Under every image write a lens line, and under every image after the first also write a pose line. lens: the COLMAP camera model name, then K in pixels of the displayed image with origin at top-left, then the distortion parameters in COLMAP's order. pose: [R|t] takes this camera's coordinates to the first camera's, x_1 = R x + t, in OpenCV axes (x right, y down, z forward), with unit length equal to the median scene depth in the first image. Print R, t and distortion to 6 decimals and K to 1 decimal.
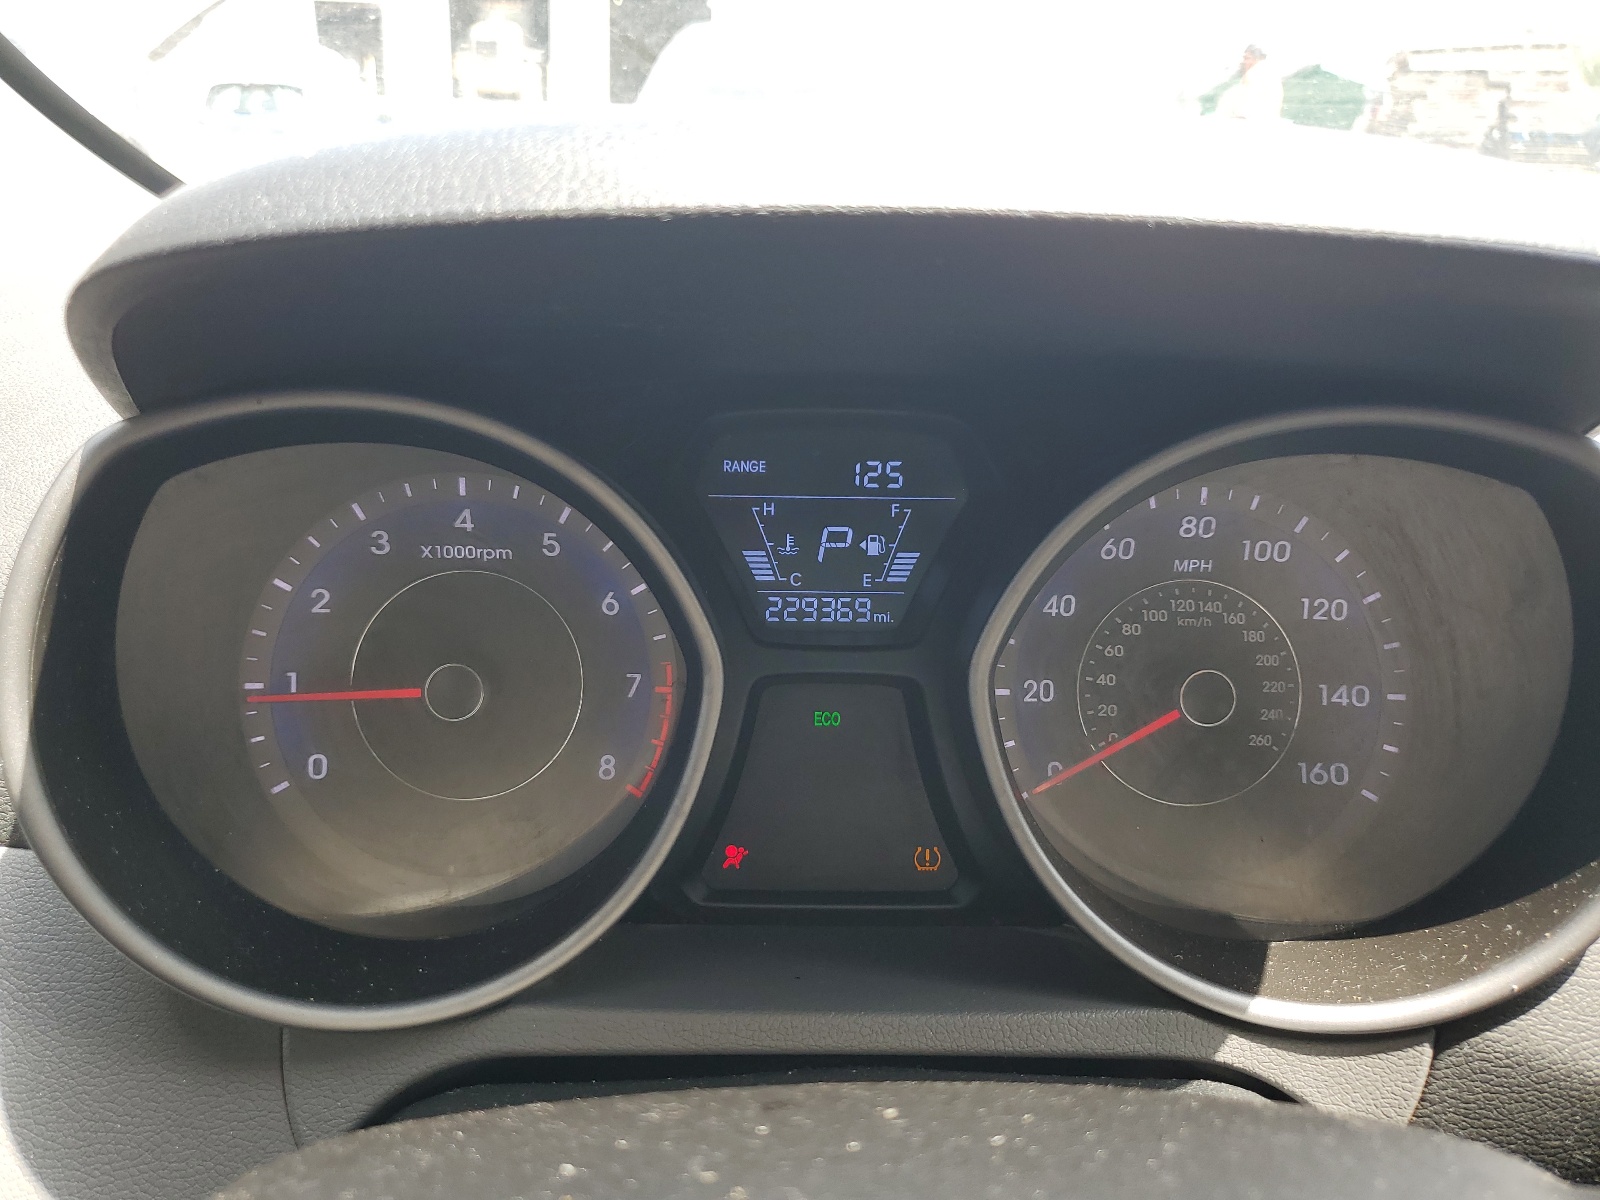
lens RADIAL K [[1212.5, 0, 800.2], [0, 1212.5, 599.1], [0, 0, 1]] dist [-0.000743, -0.000440]
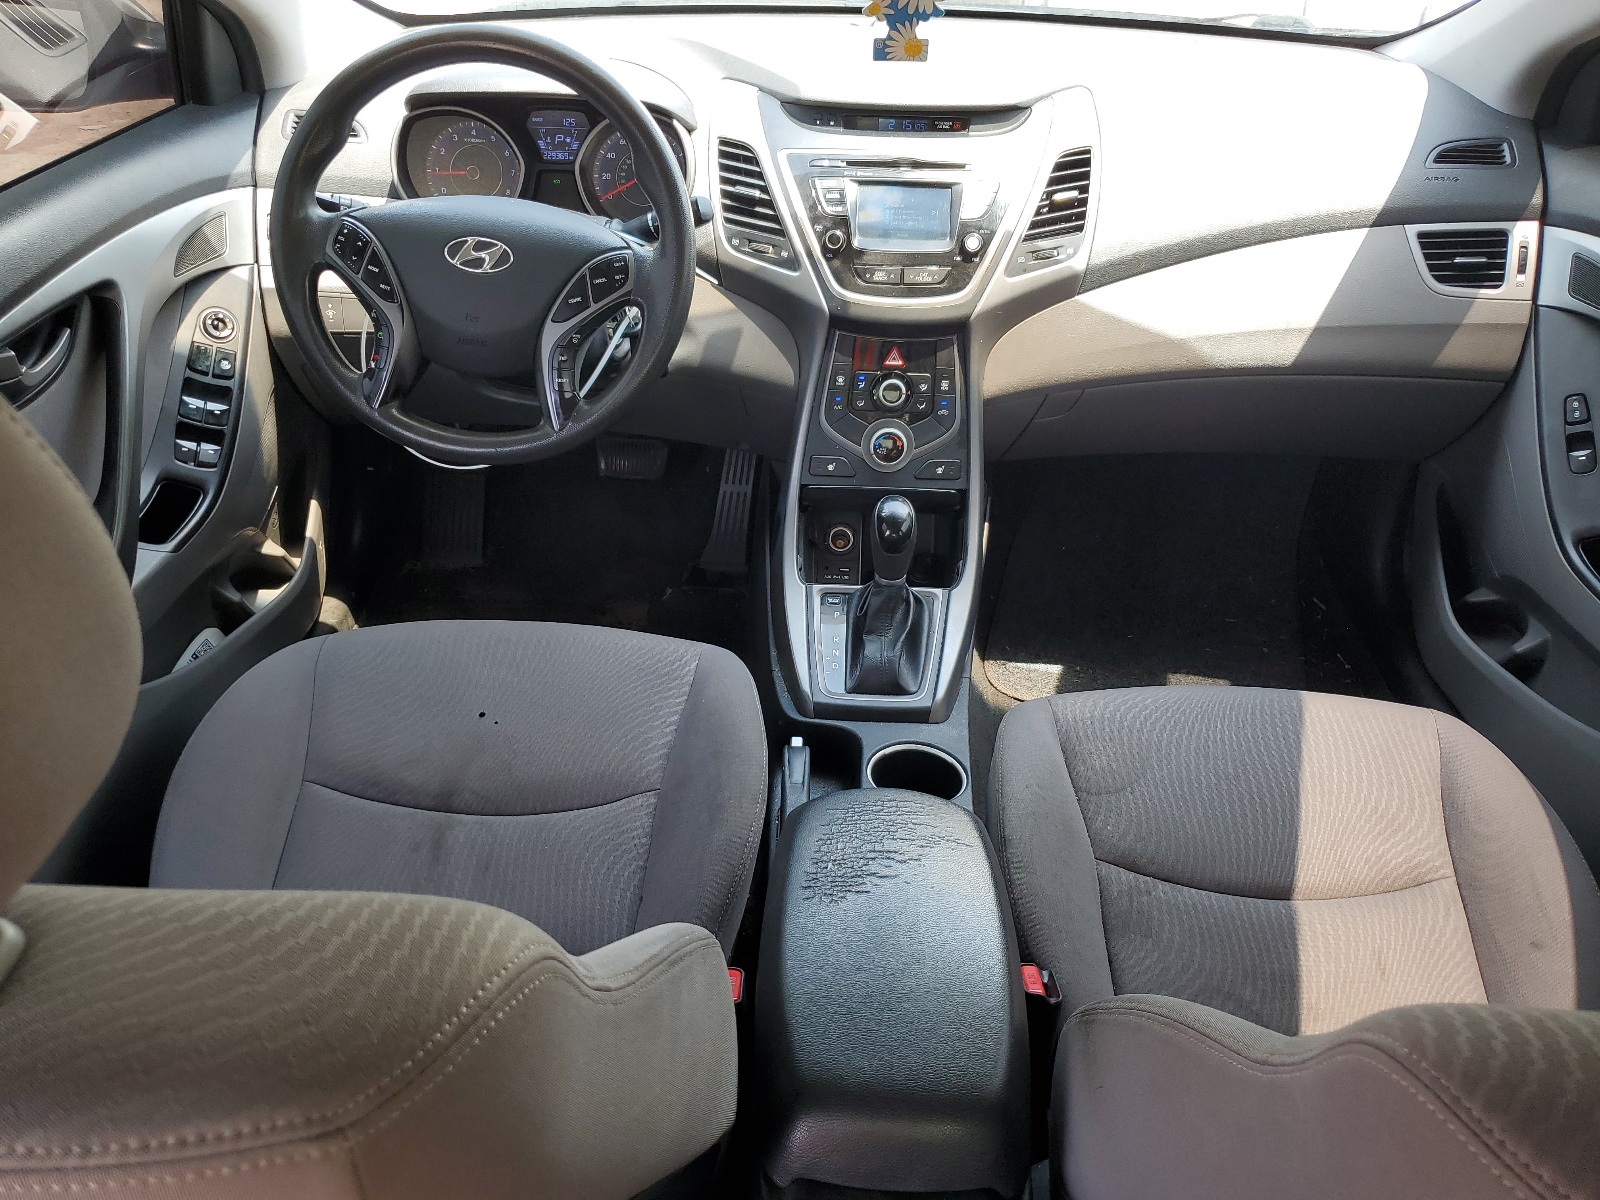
lens RADIAL K [[1212.5, 0, 799.9], [0, 1212.5, 600.1], [0, 0, 1]] dist [-0.000743, -0.000440]
pose [[0.997694, 0.032860, -0.059393, 1.190903], [-0.014368, 0.957415, 0.288356, 0.267213], [0.066339, -0.286838, 0.955679, -3.517560]]
